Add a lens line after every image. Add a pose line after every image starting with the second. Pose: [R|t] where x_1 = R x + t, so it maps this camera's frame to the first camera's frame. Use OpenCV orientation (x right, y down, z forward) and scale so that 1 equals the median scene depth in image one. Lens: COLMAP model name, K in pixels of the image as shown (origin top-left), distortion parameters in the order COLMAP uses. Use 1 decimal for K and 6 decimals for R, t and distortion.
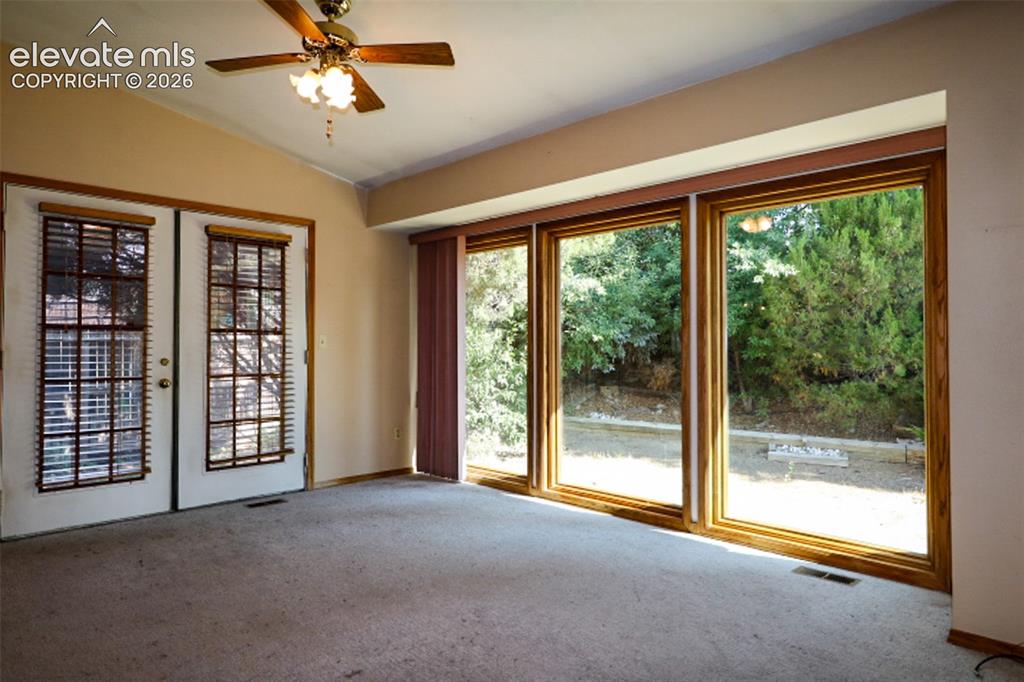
lens RADIAL K [[629.2, 0, 511.2], [0, 629.2, 334.7], [0, 0, 1]] dist [0.001829, -0.004277]
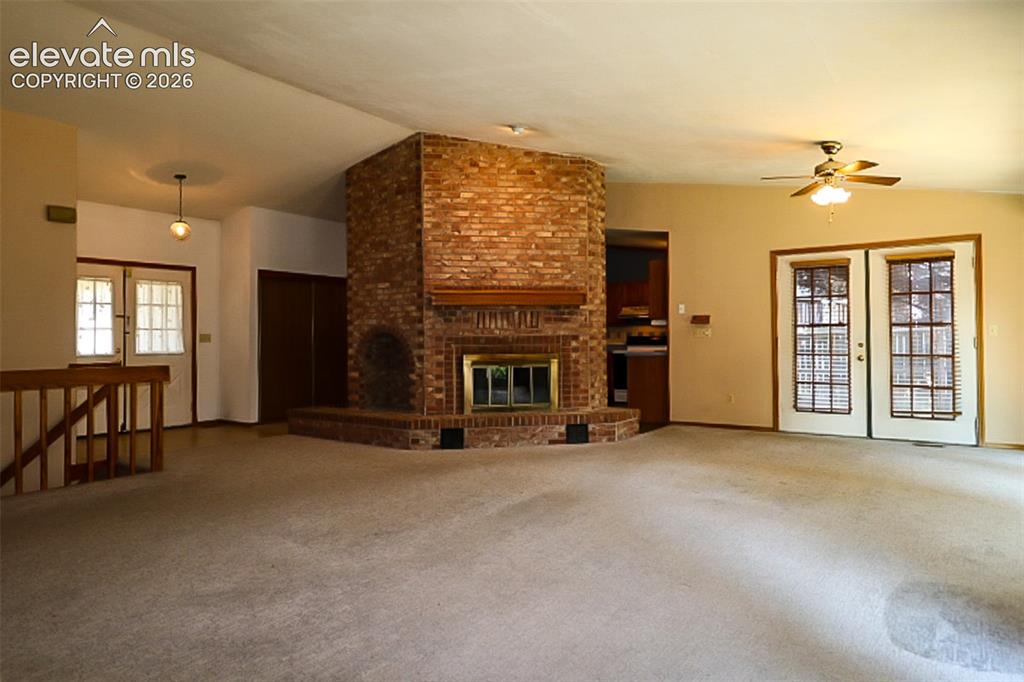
lens RADIAL K [[647.8, 0, 509.5], [0, 647.8, 333.0], [0, 0, 1]] dist [0.002430, -0.001008]
pose [[0.161242, -0.008239, -0.986880, 0.920951], [0.029761, 0.999551, -0.003482, -0.008696], [0.986466, -0.028809, 0.161415, -0.162797]]
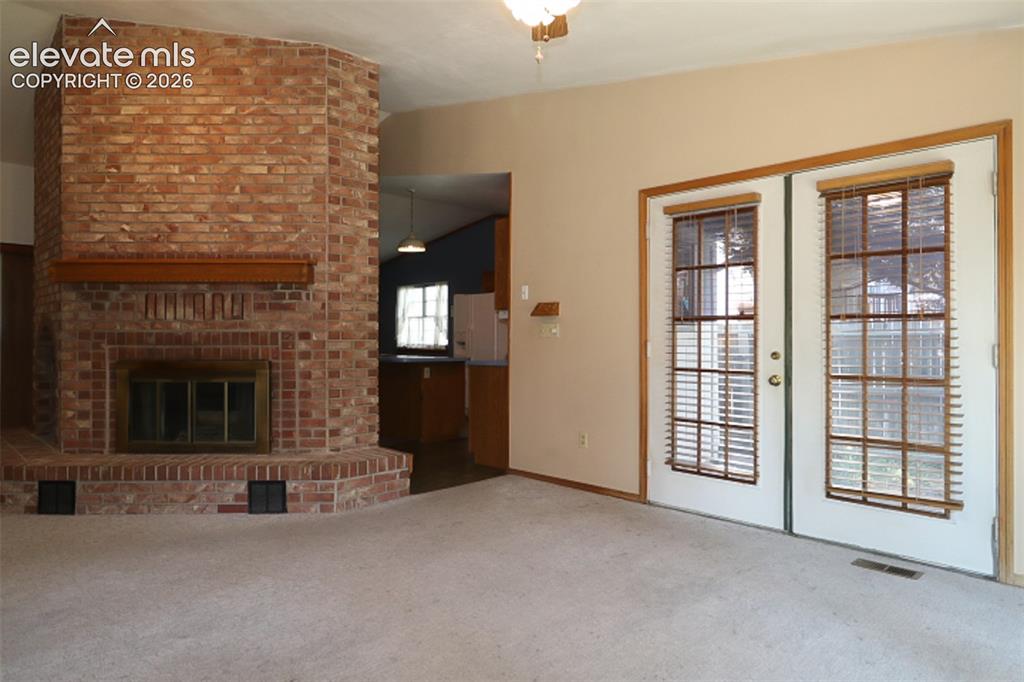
lens RADIAL K [[629.2, 0, 511.2], [0, 629.2, 334.7], [0, 0, 1]] dist [0.001829, -0.004277]
pose [[-0.004127, -0.003034, -0.999987, 0.299974], [0.018633, 0.999822, -0.003110, 0.010007], [0.999818, -0.018646, -0.004069, 0.614069]]
